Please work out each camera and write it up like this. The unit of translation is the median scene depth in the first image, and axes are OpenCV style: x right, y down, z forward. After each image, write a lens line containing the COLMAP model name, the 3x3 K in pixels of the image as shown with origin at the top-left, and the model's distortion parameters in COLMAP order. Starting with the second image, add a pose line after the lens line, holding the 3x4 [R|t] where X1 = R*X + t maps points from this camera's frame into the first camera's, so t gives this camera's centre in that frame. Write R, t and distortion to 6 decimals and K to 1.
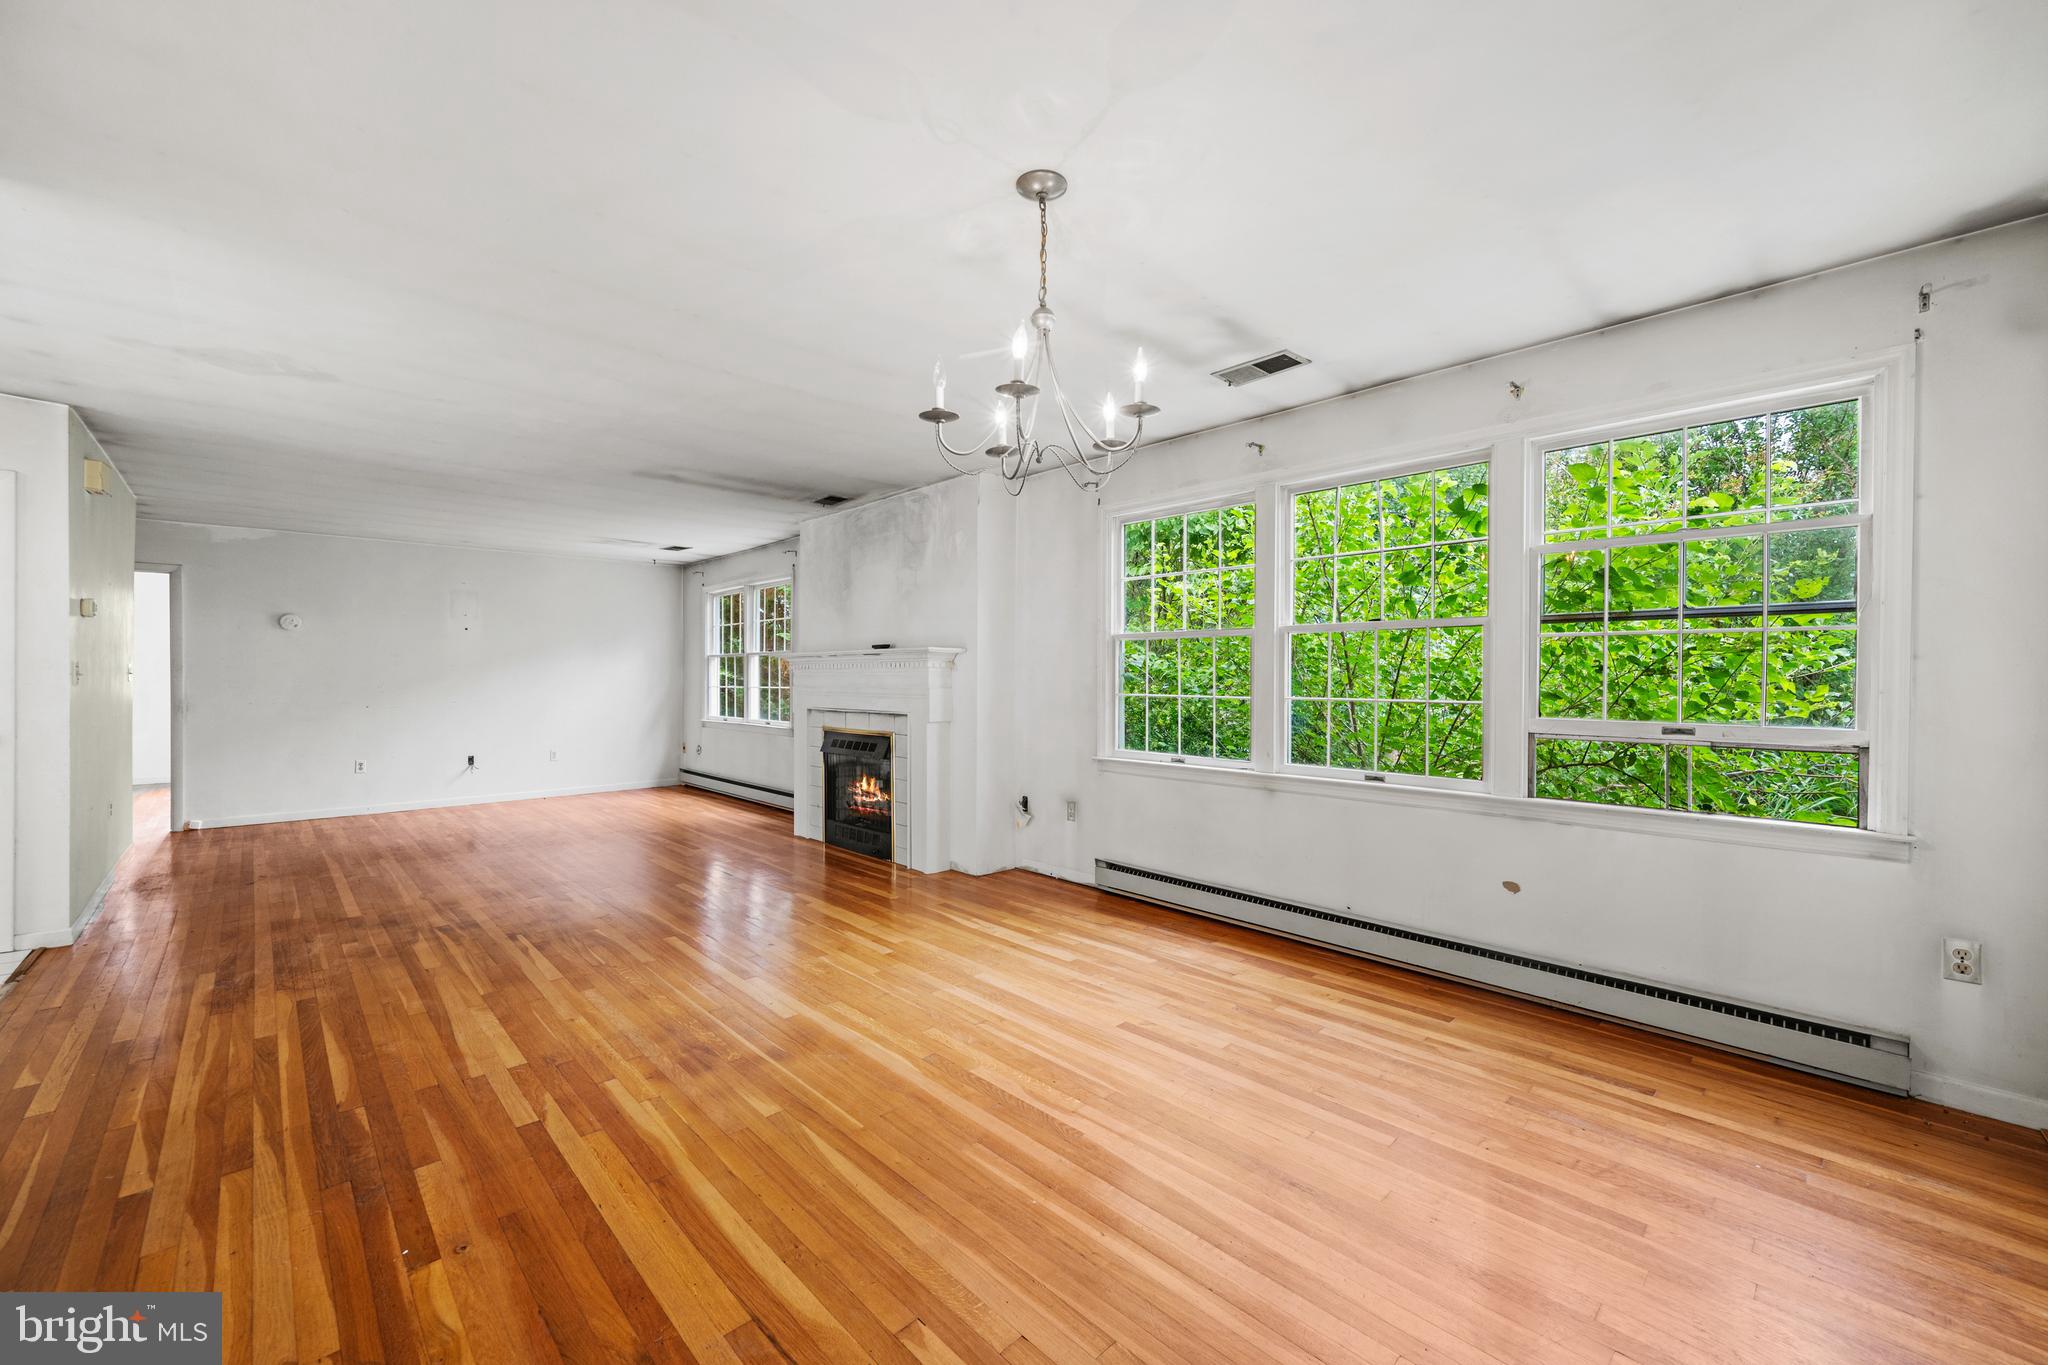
lens RADIAL K [[813.9, 0, 1030.0], [0, 813.9, 681.7], [0, 0, 1]] dist [-0.000327, -0.000324]
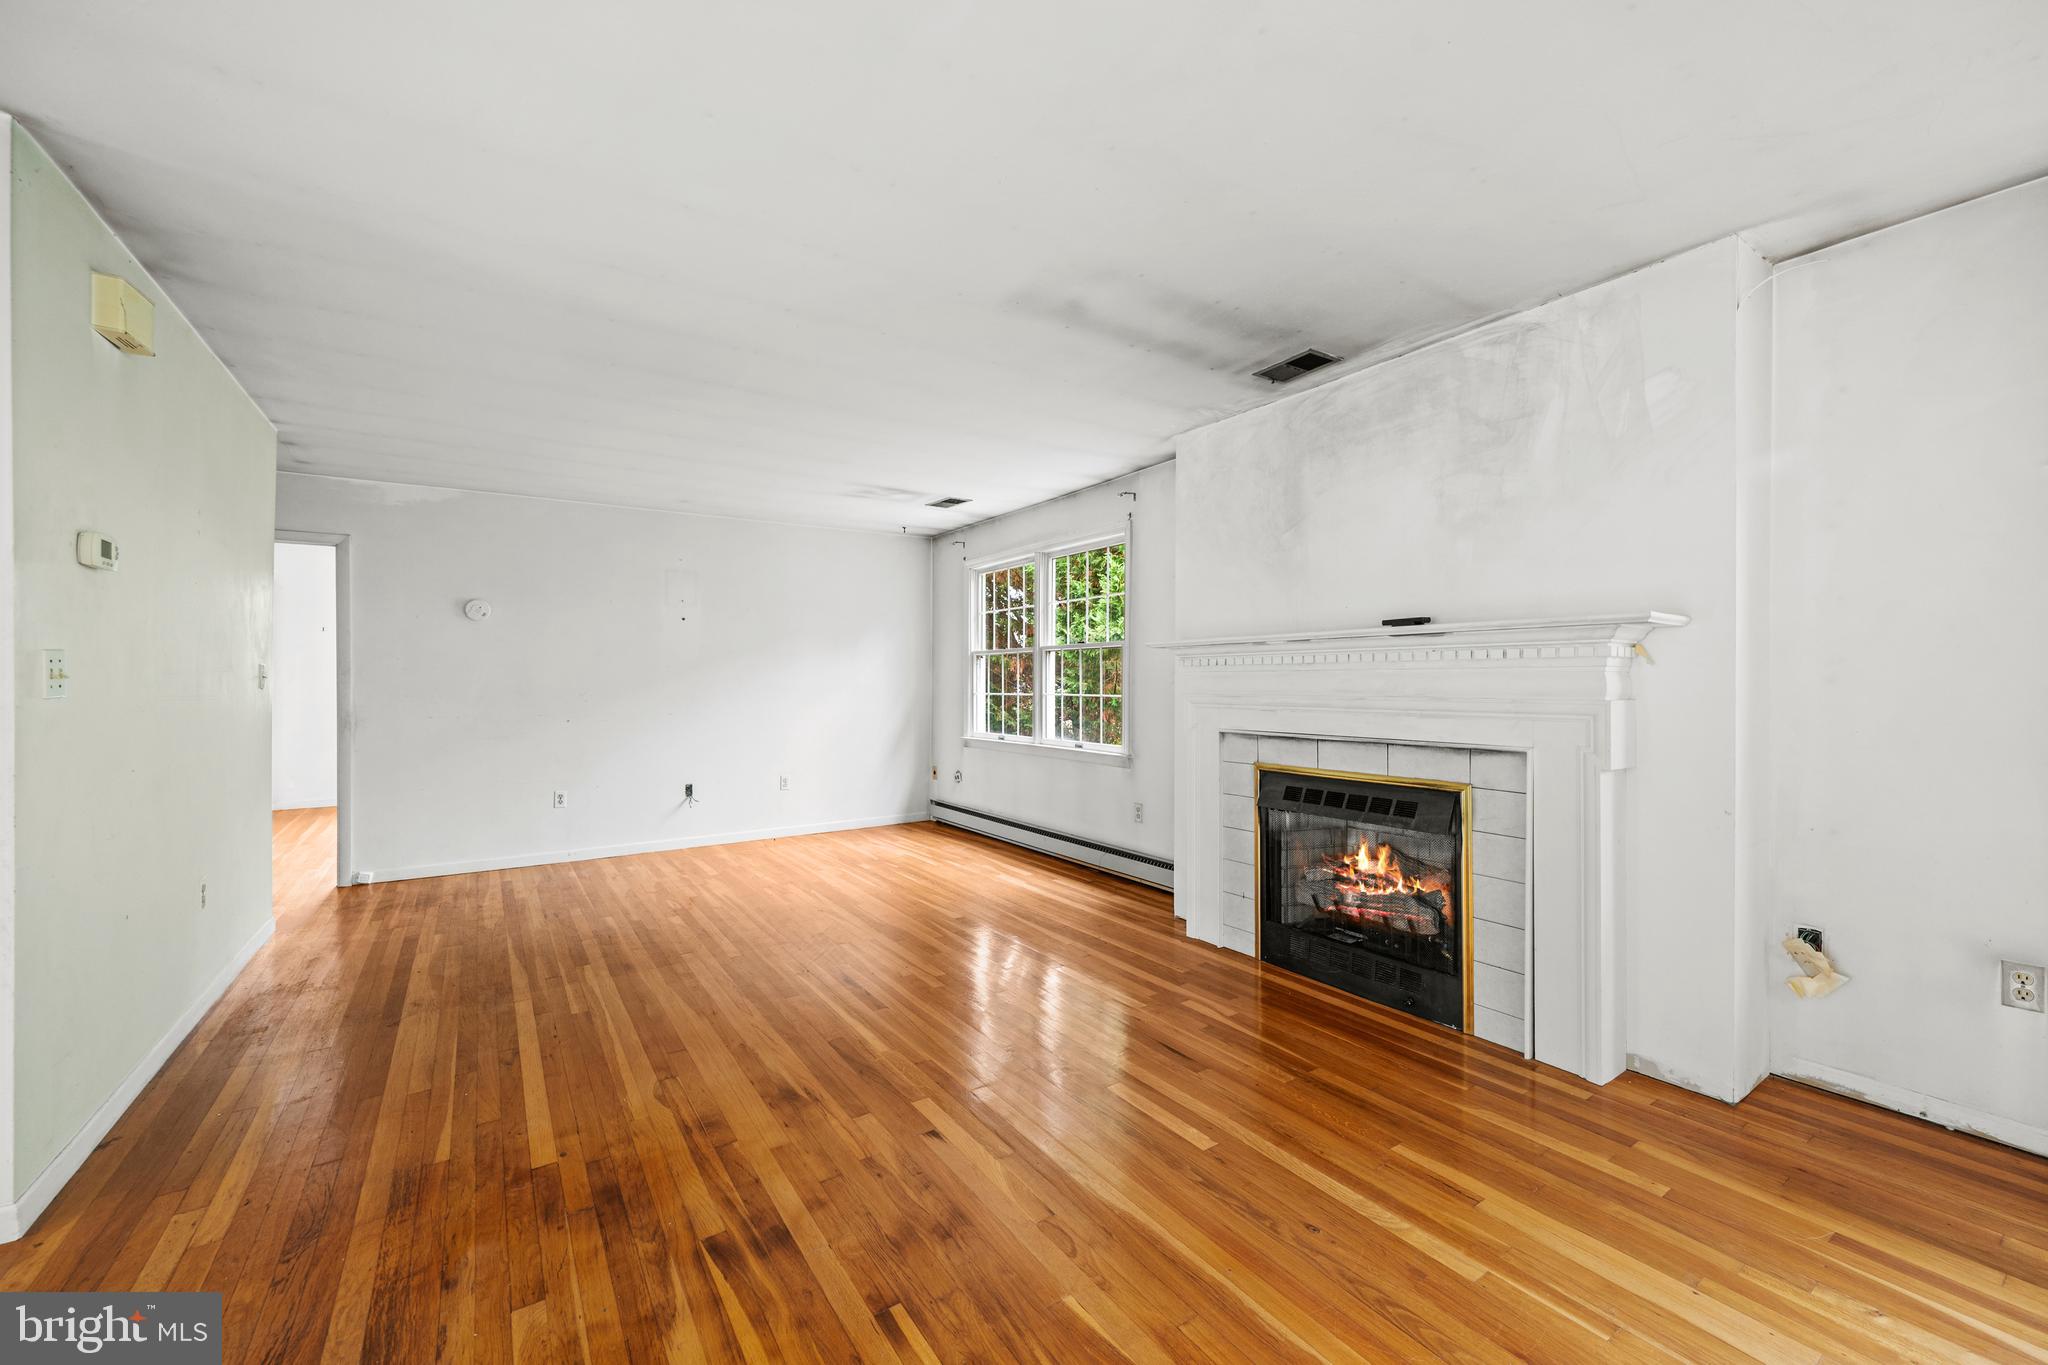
lens RADIAL K [[813.9, 0, 1029.5], [0, 813.9, 684.3], [0, 0, 1]] dist [-0.000327, -0.000324]
pose [[0.985917, -0.002606, -0.167216, -0.362138], [0.002170, 0.999994, -0.002790, -0.000754], [0.167222, 0.002388, 0.985916, 0.445689]]
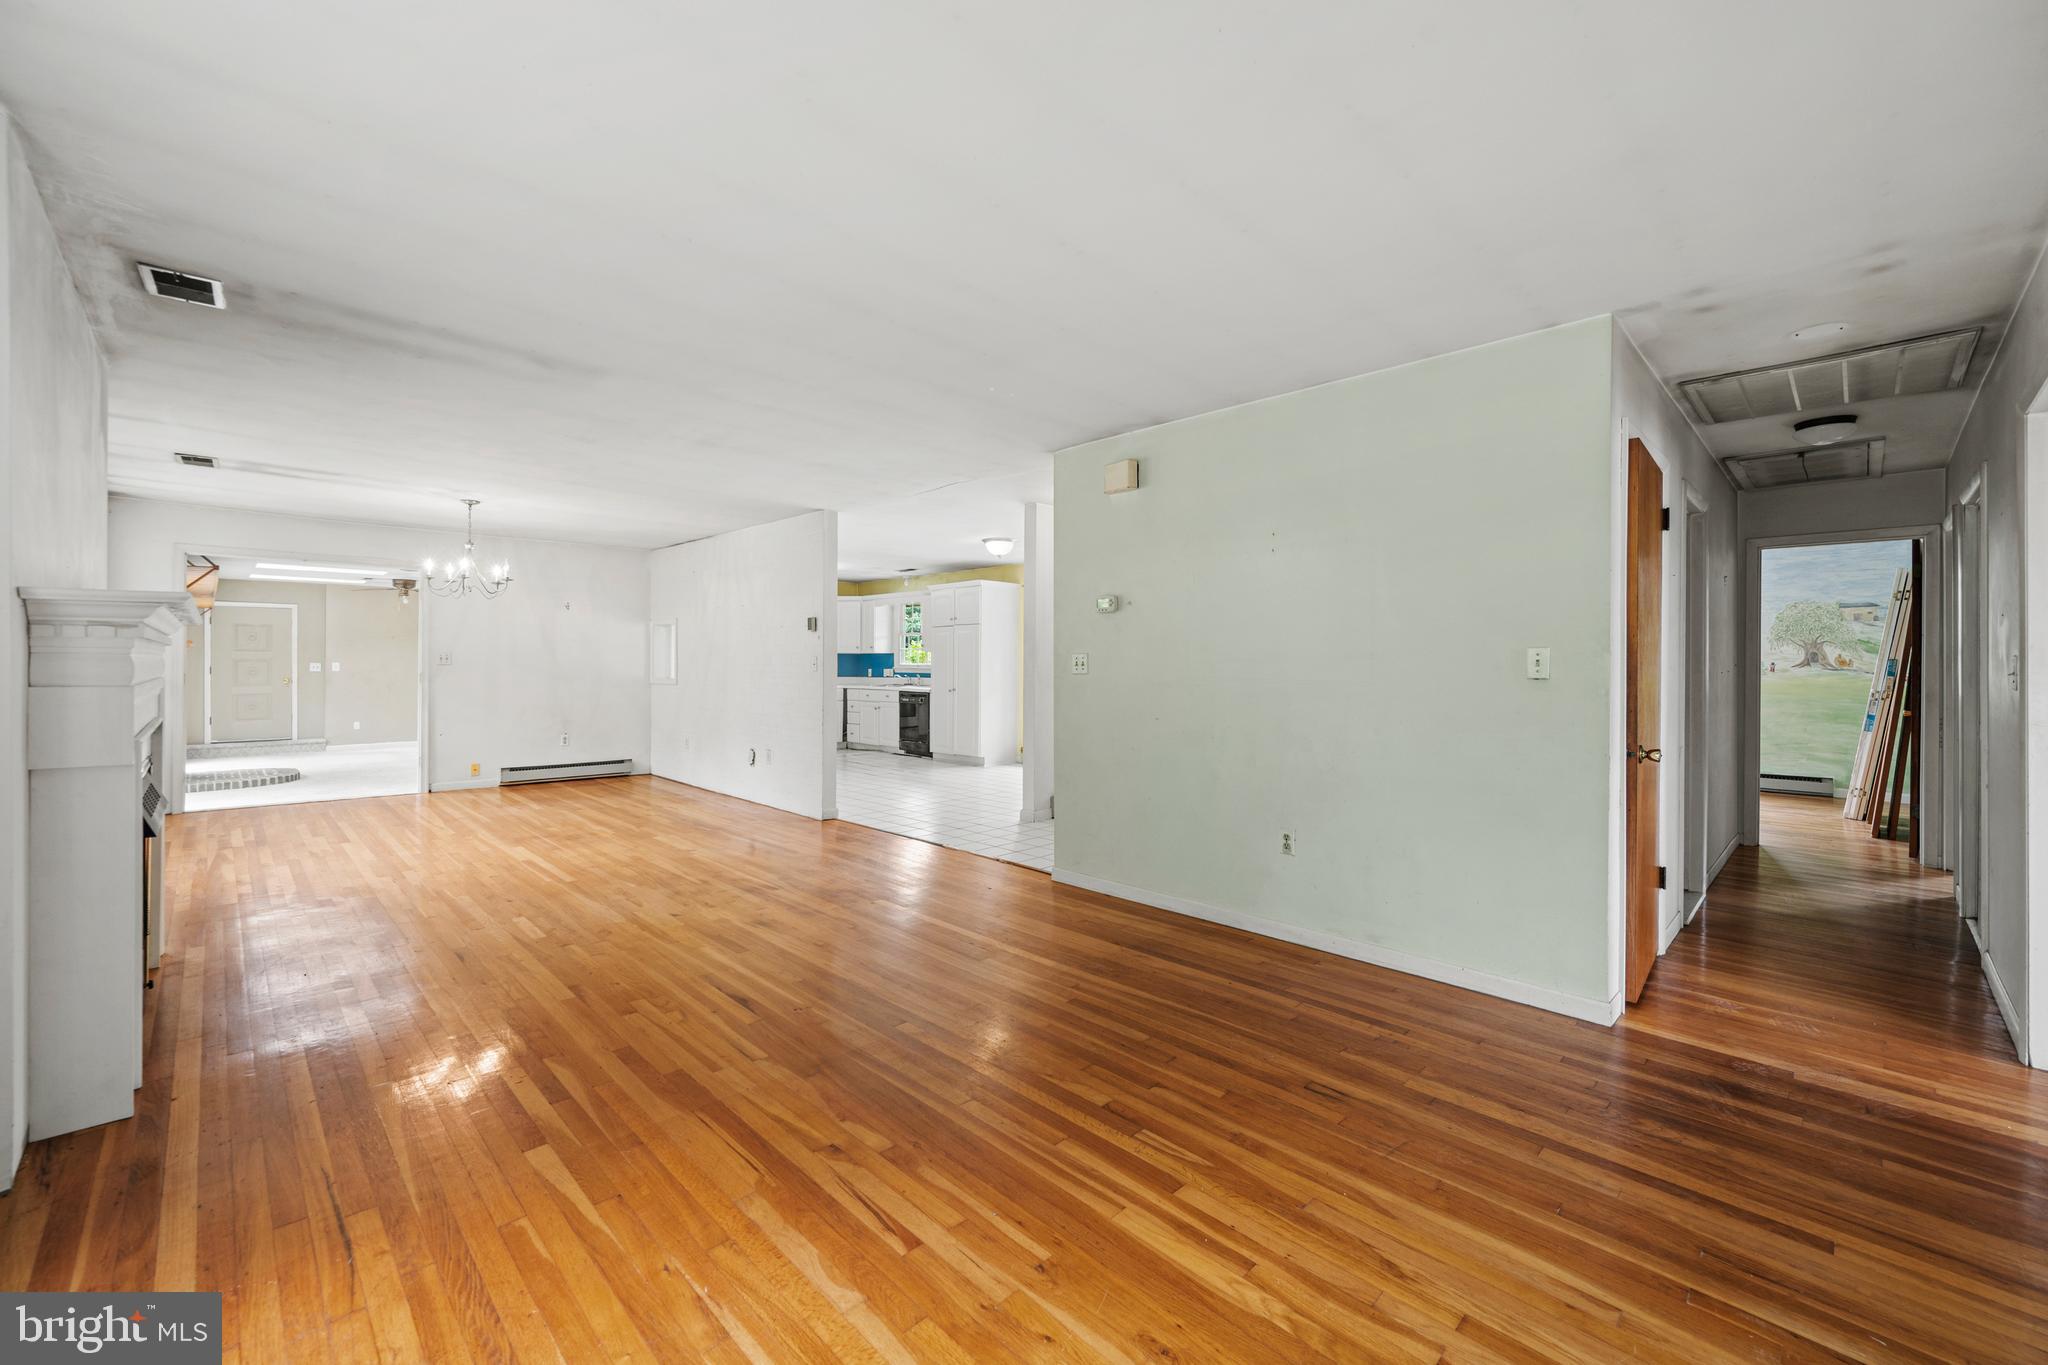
lens RADIAL K [[813.9, 0, 1022.4], [0, 813.9, 672.2], [0, 0, 1]] dist [-0.000327, -0.000324]
pose [[-0.999750, -0.009314, -0.020328, -0.786339], [-0.009591, 0.999862, 0.013564, -0.011286], [0.020198, 0.013756, -0.999701, 1.607700]]
